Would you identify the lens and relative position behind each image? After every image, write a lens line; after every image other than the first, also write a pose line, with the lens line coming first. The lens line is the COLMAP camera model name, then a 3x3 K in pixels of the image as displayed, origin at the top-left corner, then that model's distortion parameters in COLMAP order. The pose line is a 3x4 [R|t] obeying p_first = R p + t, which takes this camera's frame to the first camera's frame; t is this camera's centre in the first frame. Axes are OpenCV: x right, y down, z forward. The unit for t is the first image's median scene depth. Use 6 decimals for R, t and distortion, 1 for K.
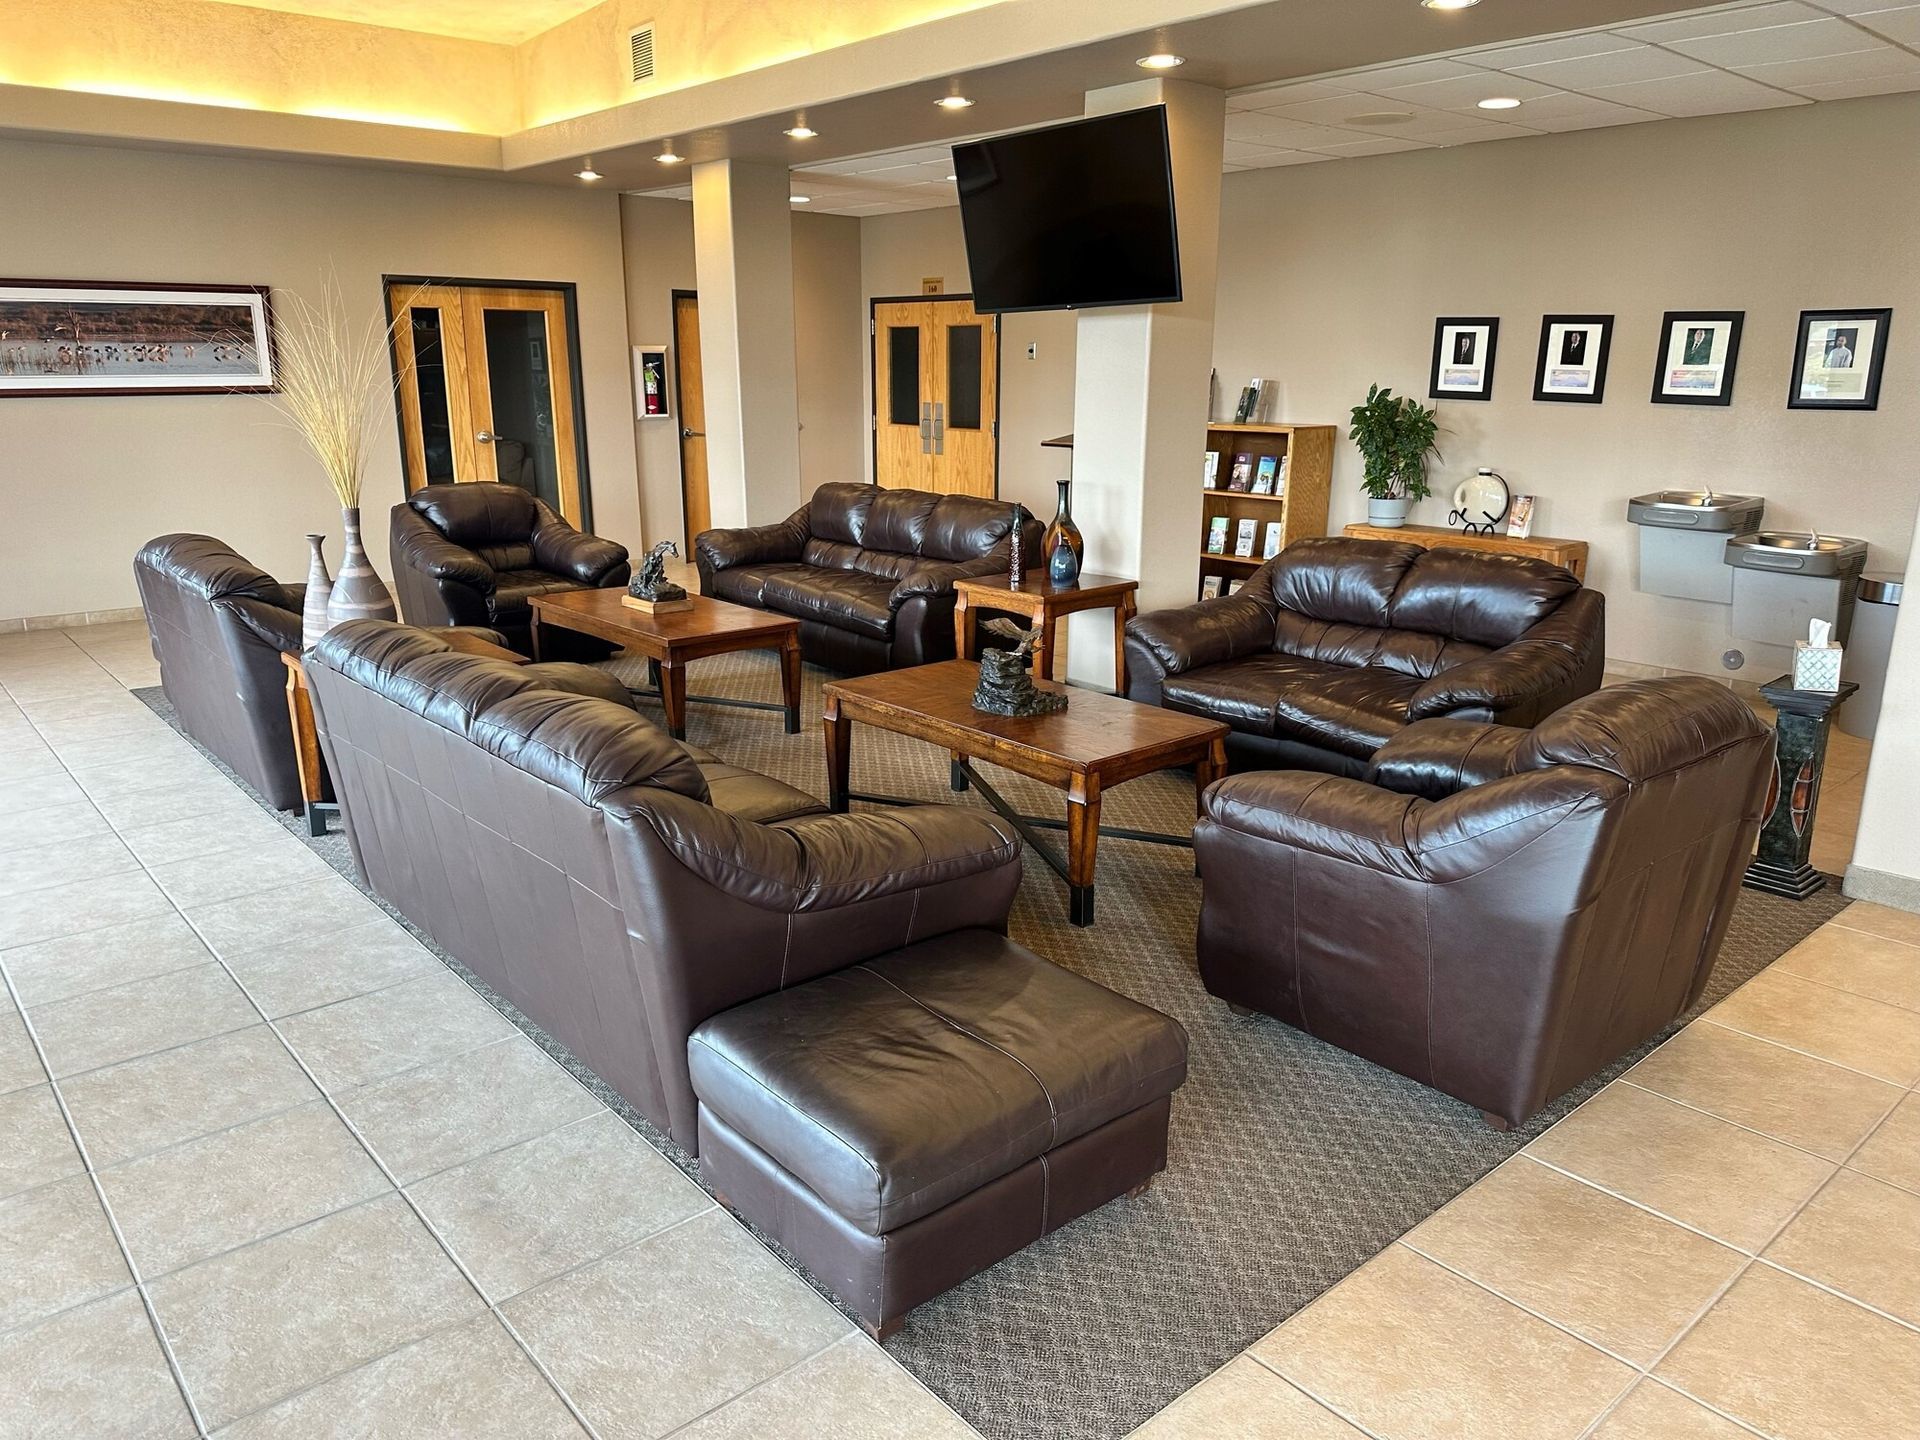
lens RADIAL K [[1335.8, 0, 960.0], [0, 1335.8, 720.0], [0, 0, 1]] dist [0.052484, -0.080332]
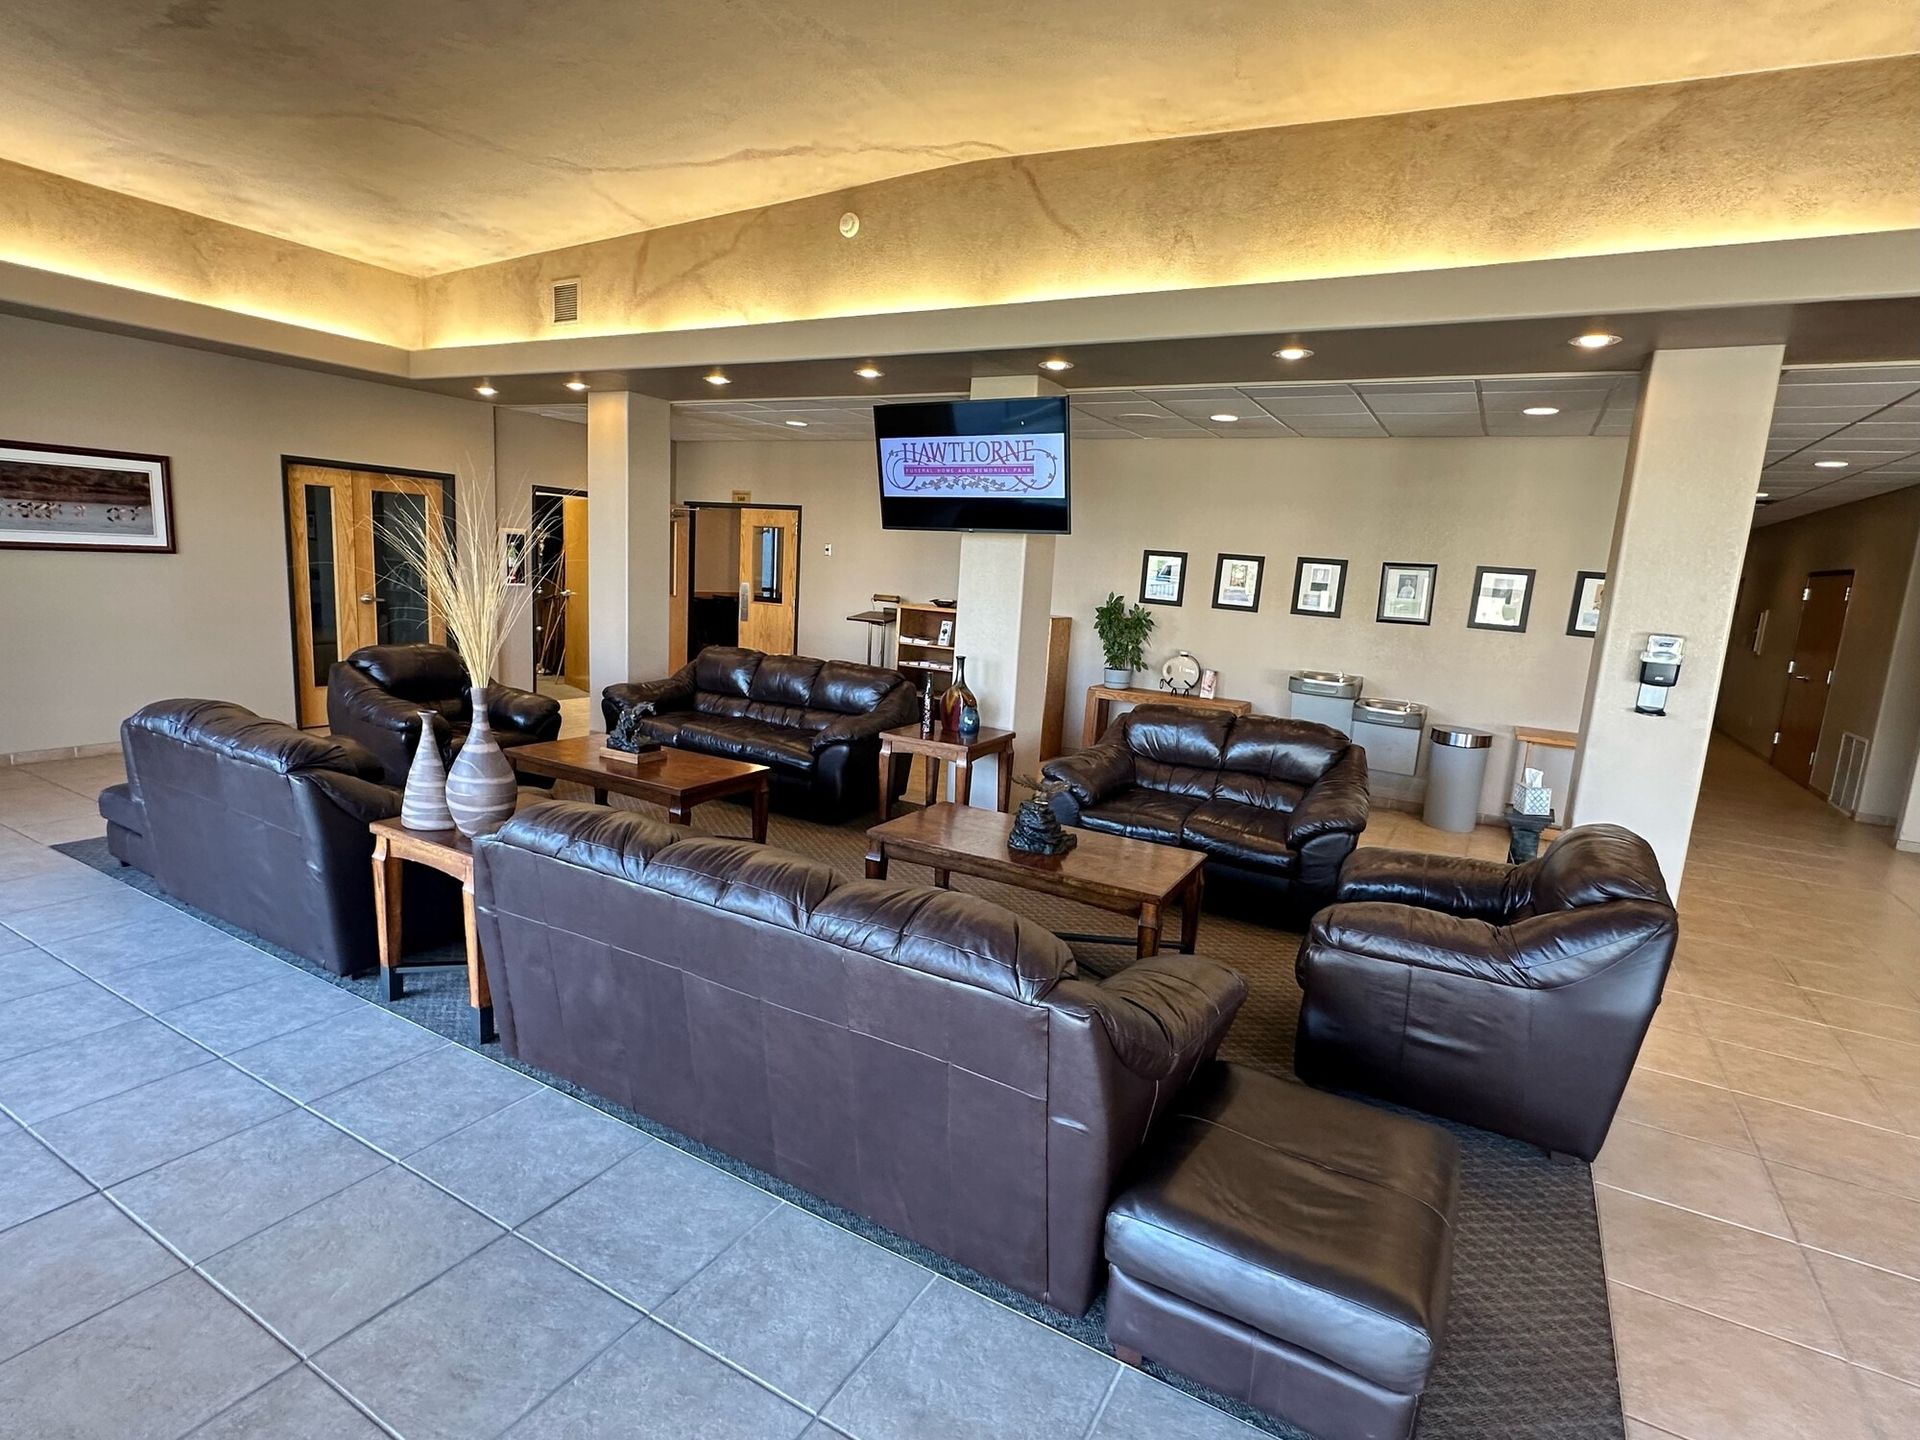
lens RADIAL K [[951.3, 0, 960.0], [0, 951.3, 720.0], [0, 0, 1]] dist [0.010772, -0.015332]
pose [[0.942022, -0.001581, 0.335546, -0.218311], [0.030237, 0.996321, -0.080193, -0.038188], [-0.334185, 0.085689, 0.938604, 0.110036]]
